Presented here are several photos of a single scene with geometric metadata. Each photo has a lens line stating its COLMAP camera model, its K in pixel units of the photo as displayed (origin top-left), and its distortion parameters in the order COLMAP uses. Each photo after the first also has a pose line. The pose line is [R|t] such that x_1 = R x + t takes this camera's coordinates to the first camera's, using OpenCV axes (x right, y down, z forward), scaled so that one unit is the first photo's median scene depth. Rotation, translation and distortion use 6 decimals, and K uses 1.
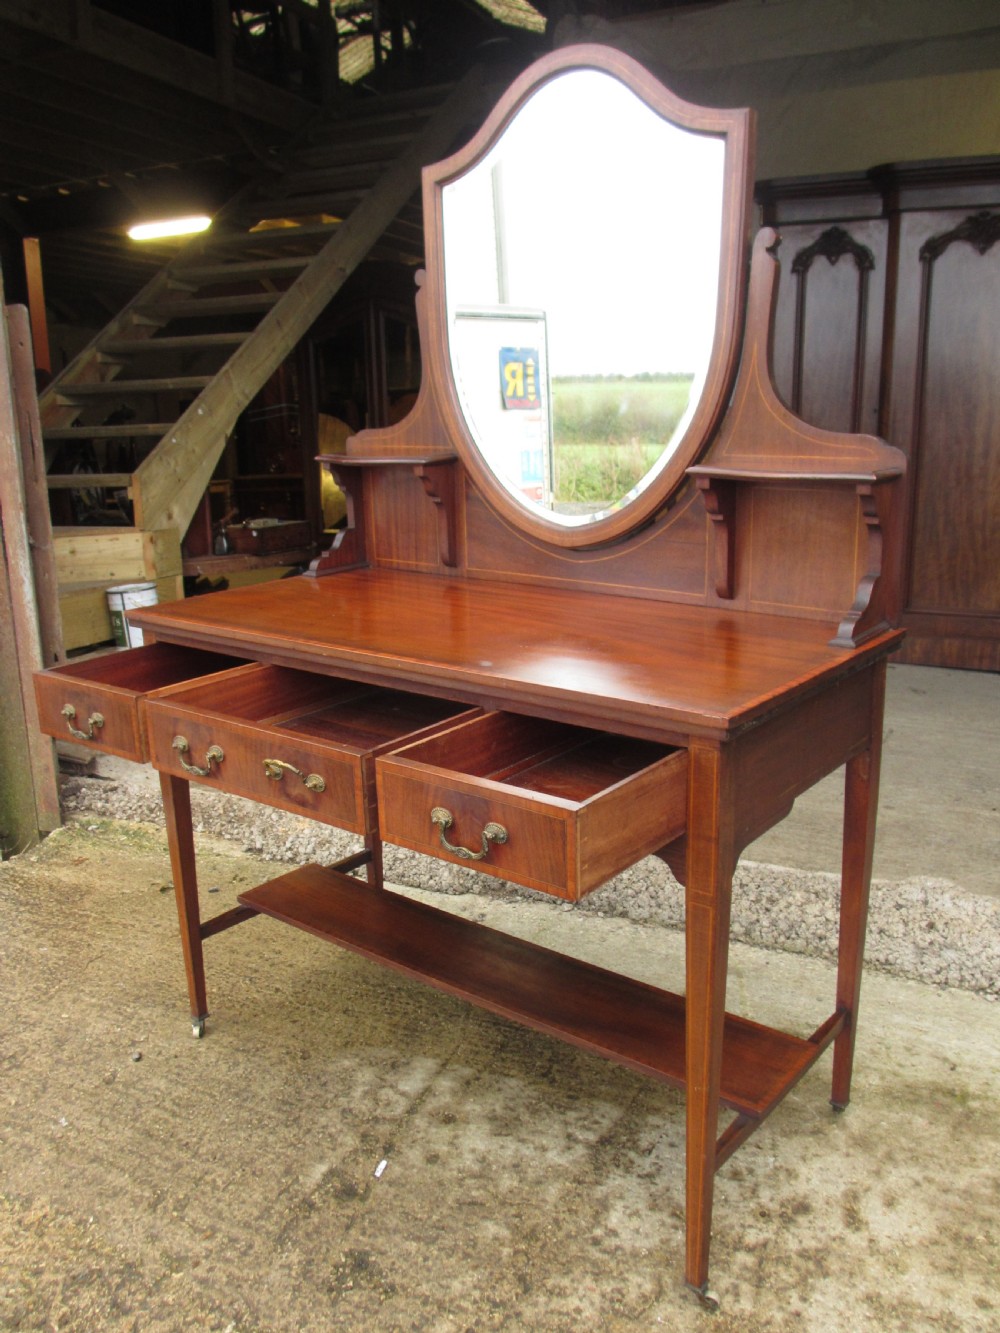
lens RADIAL K [[1135.3, 0, 492.4], [0, 1135.3, 670.2], [0, 0, 1]] dist [-0.056405, 0.029181]
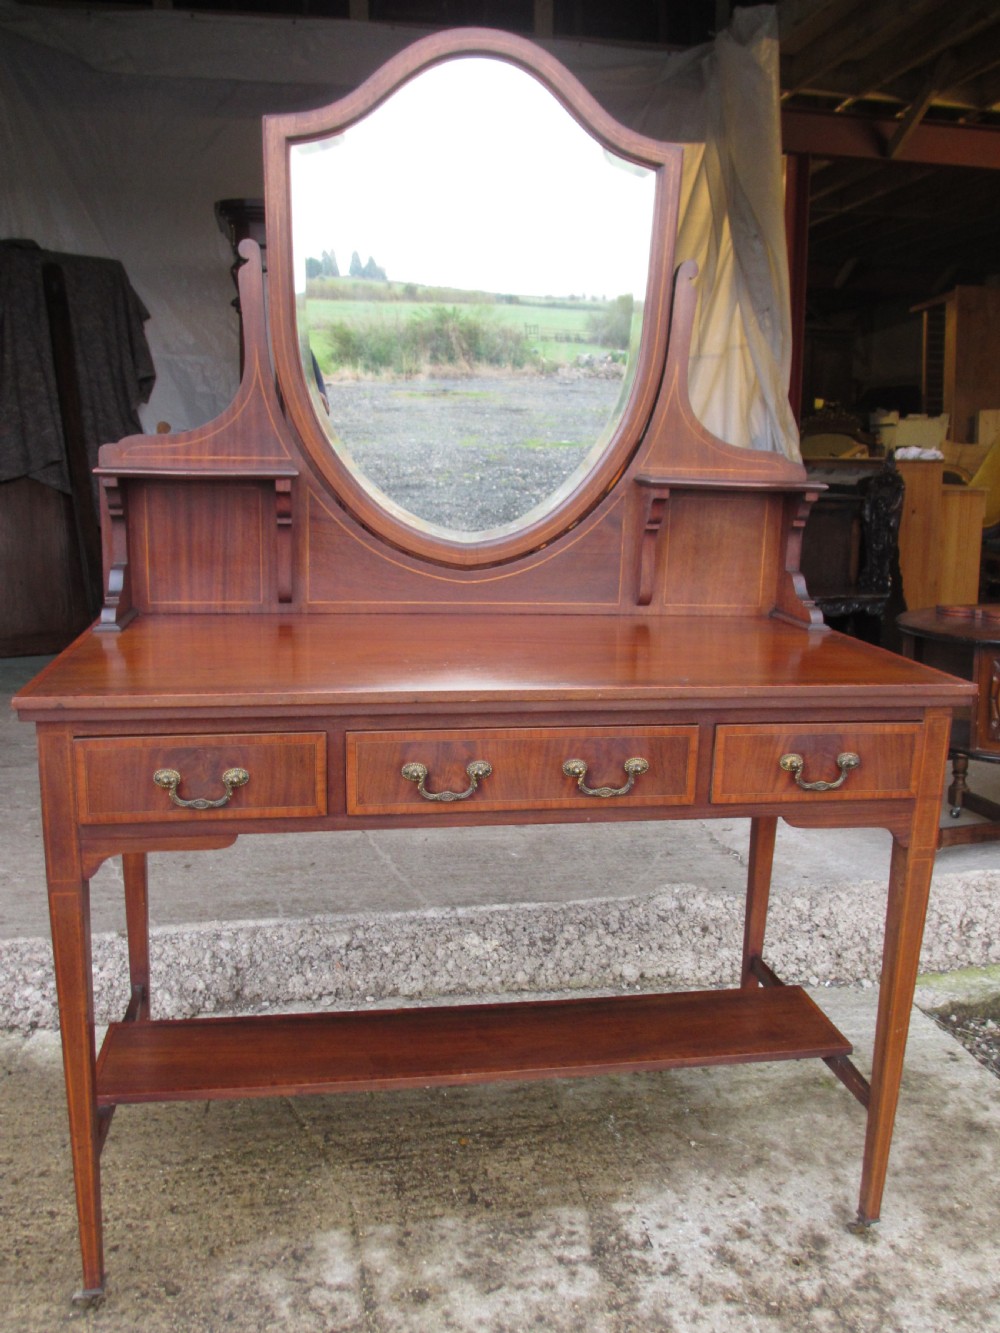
lens RADIAL K [[1135.3, 0, 502.4], [0, 1135.3, 665.0], [0, 0, 1]] dist [-0.056405, 0.029181]
pose [[0.816642, -0.082022, 0.571286, -0.374711], [0.102746, 0.994699, -0.004060, -0.033271], [-0.567925, 0.062013, 0.820741, 0.268058]]
